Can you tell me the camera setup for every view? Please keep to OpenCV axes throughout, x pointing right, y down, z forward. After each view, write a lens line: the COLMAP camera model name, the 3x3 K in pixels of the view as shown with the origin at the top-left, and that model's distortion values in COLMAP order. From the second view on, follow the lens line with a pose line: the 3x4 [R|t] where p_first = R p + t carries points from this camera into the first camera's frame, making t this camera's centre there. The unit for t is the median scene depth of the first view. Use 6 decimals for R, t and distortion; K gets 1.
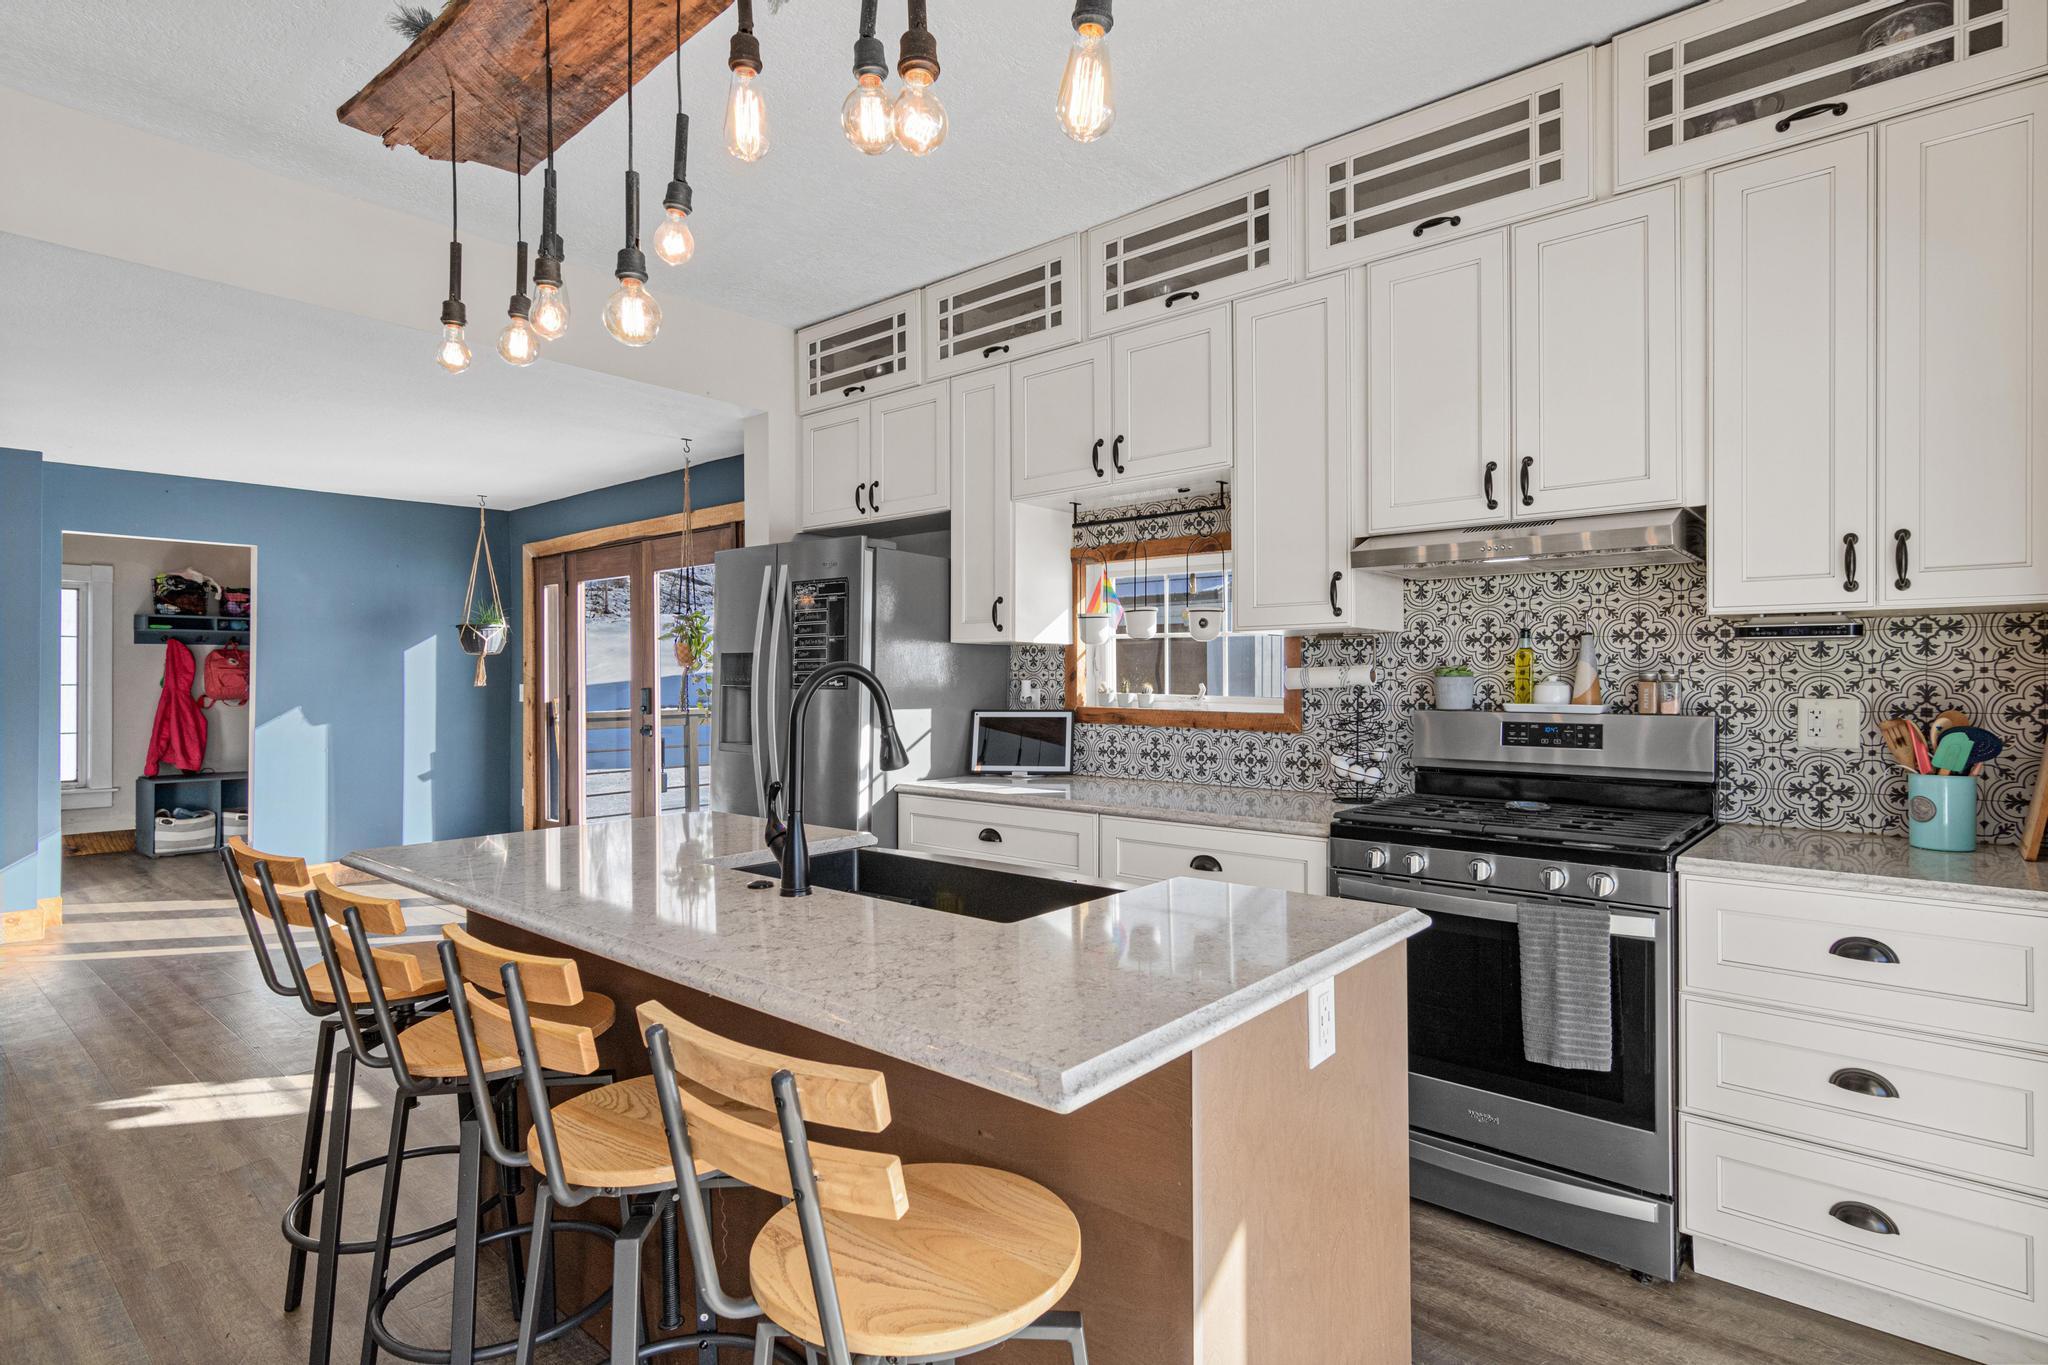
lens RADIAL K [[1036.3, 0, 1036.4], [0, 1036.3, 672.4], [0, 0, 1]] dist [-0.007886, 0.002020]
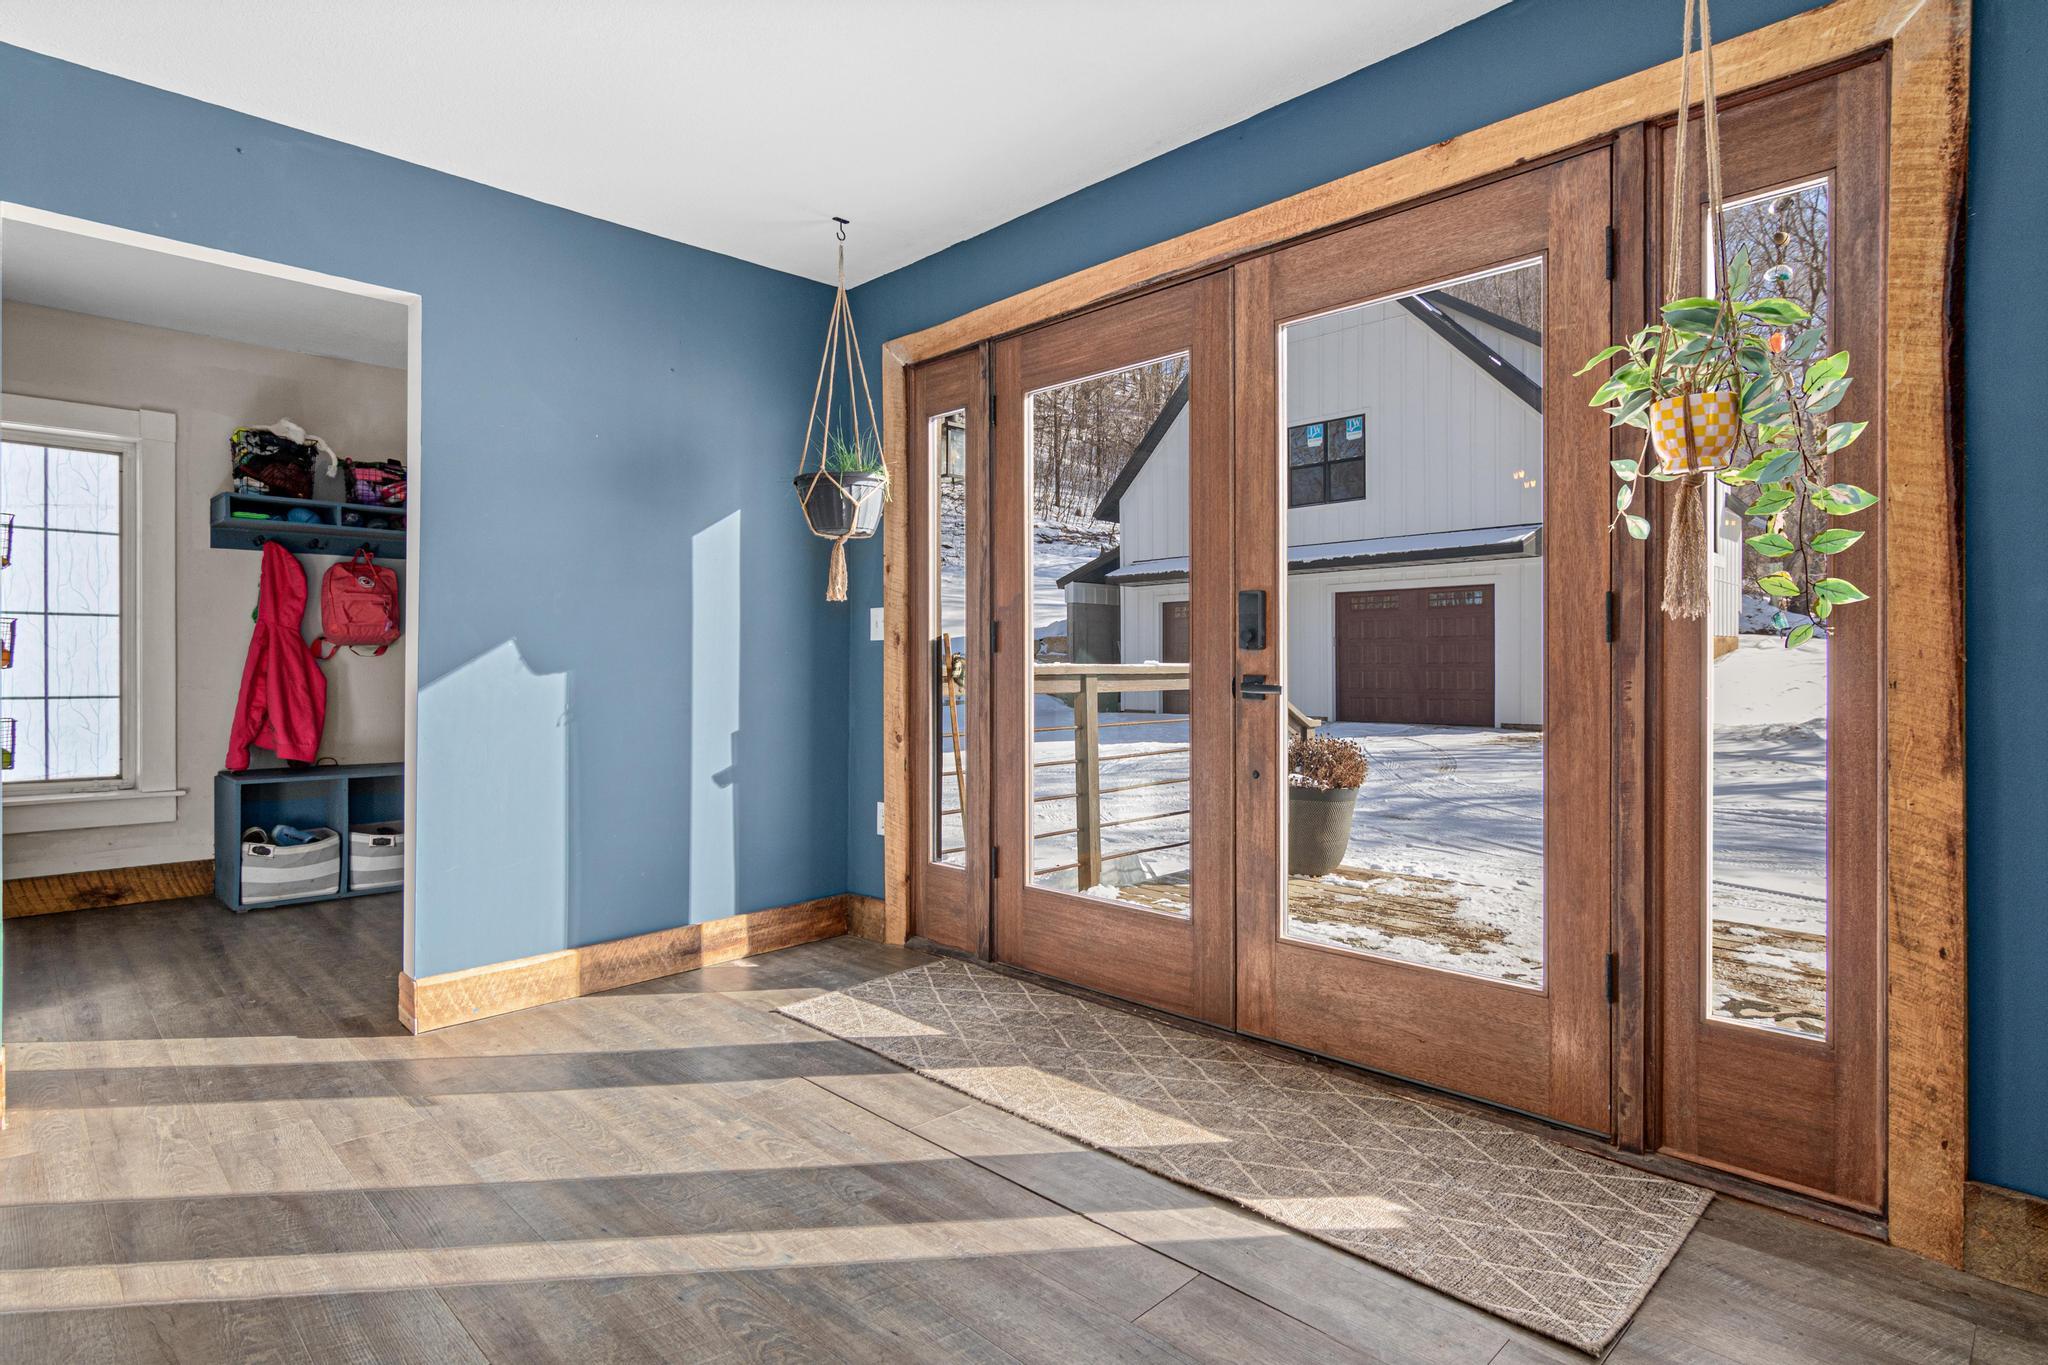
lens RADIAL K [[1036.3, 0, 1012.7], [0, 1036.3, 684.7], [0, 0, 1]] dist [-0.007886, 0.002020]
pose [[0.996143, 0.004597, -0.087629, -0.364976], [-0.003950, 0.999964, 0.007556, 0.045212], [0.087661, -0.007181, 0.996125, 0.451187]]
